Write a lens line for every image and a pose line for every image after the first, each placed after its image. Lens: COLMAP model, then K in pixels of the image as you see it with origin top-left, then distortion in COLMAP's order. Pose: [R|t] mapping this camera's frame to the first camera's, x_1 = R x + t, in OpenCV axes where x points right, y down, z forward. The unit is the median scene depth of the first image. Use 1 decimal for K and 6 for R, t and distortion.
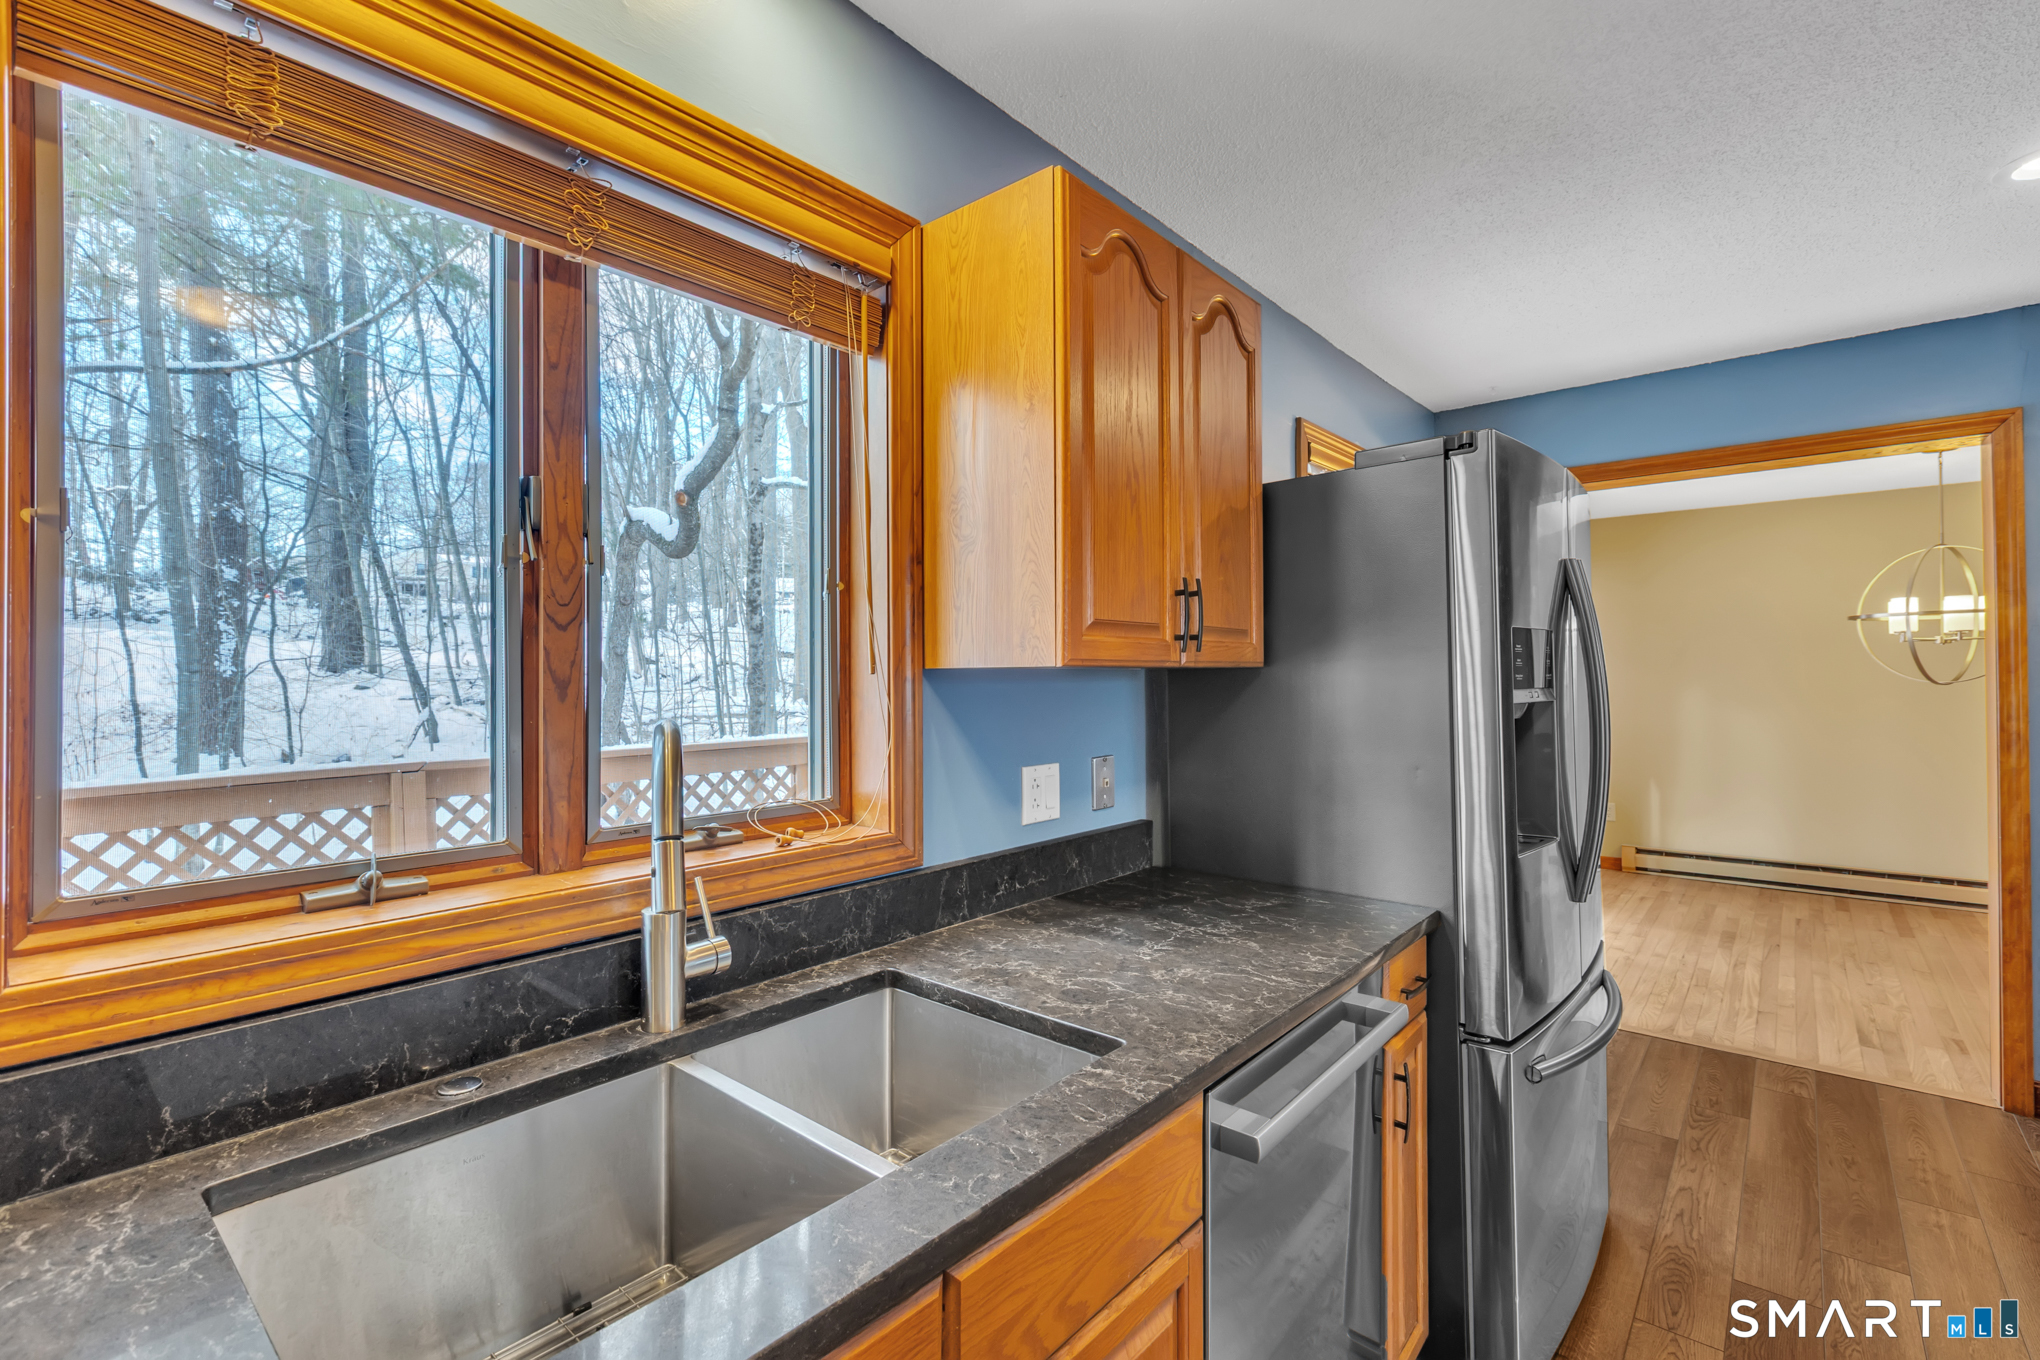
lens RADIAL K [[910.7, 0, 1033.9], [0, 910.7, 669.2], [0, 0, 1]] dist [-0.002301, 0.000994]
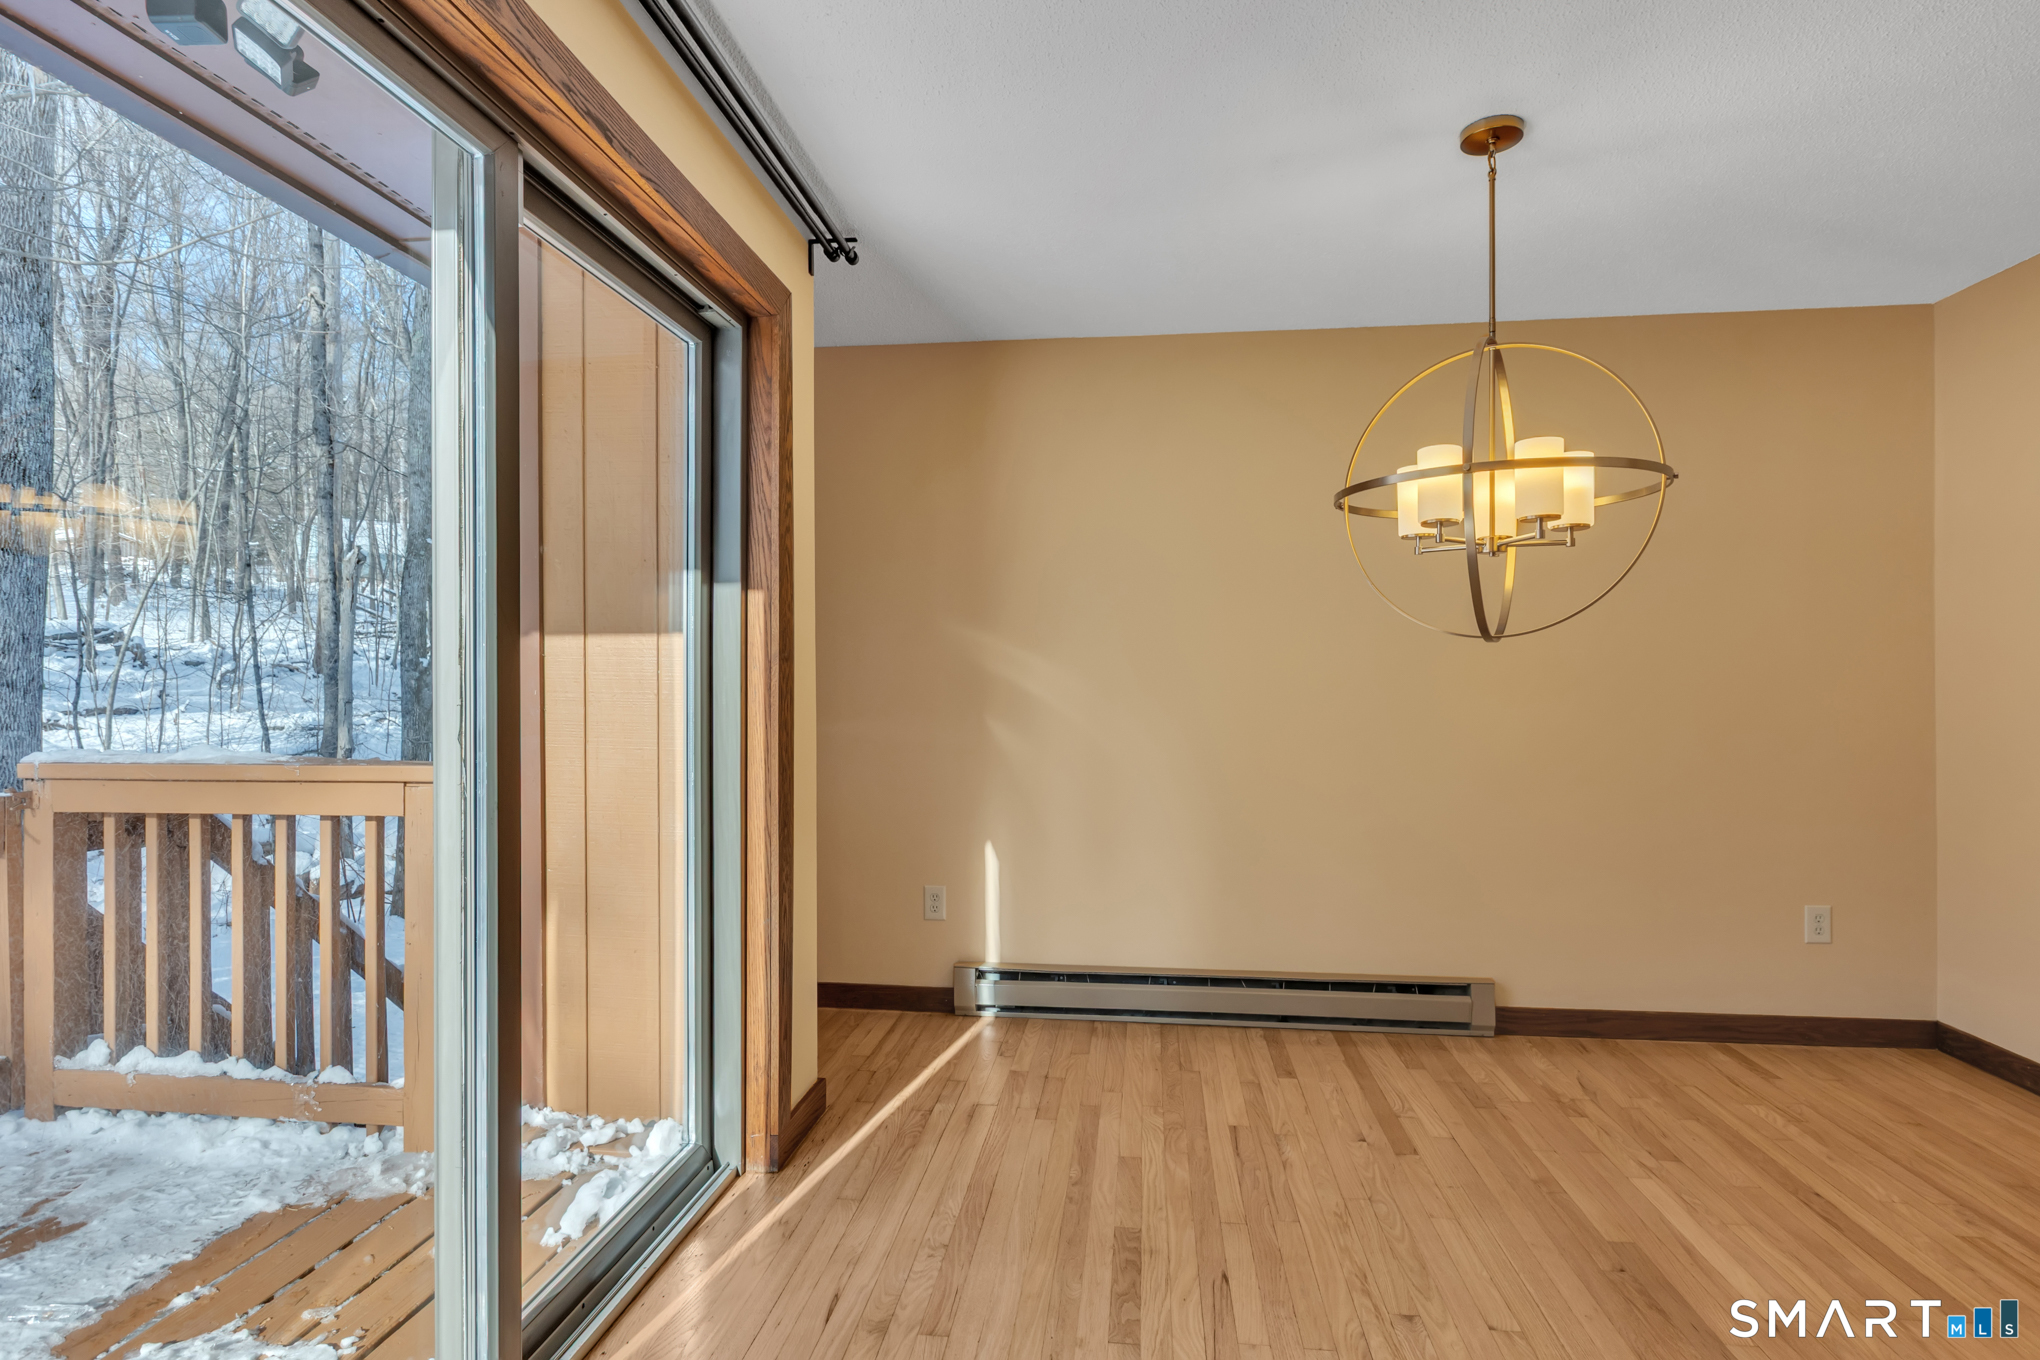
lens RADIAL K [[910.7, 0, 1020.4], [0, 910.7, 677.2], [0, 0, 1]] dist [-0.002301, 0.000994]
pose [[0.843005, -0.002031, 0.537901, 0.468914], [-0.001714, 0.999978, 0.006462, 0.030389], [-0.537902, -0.006369, 0.842983, 0.634271]]
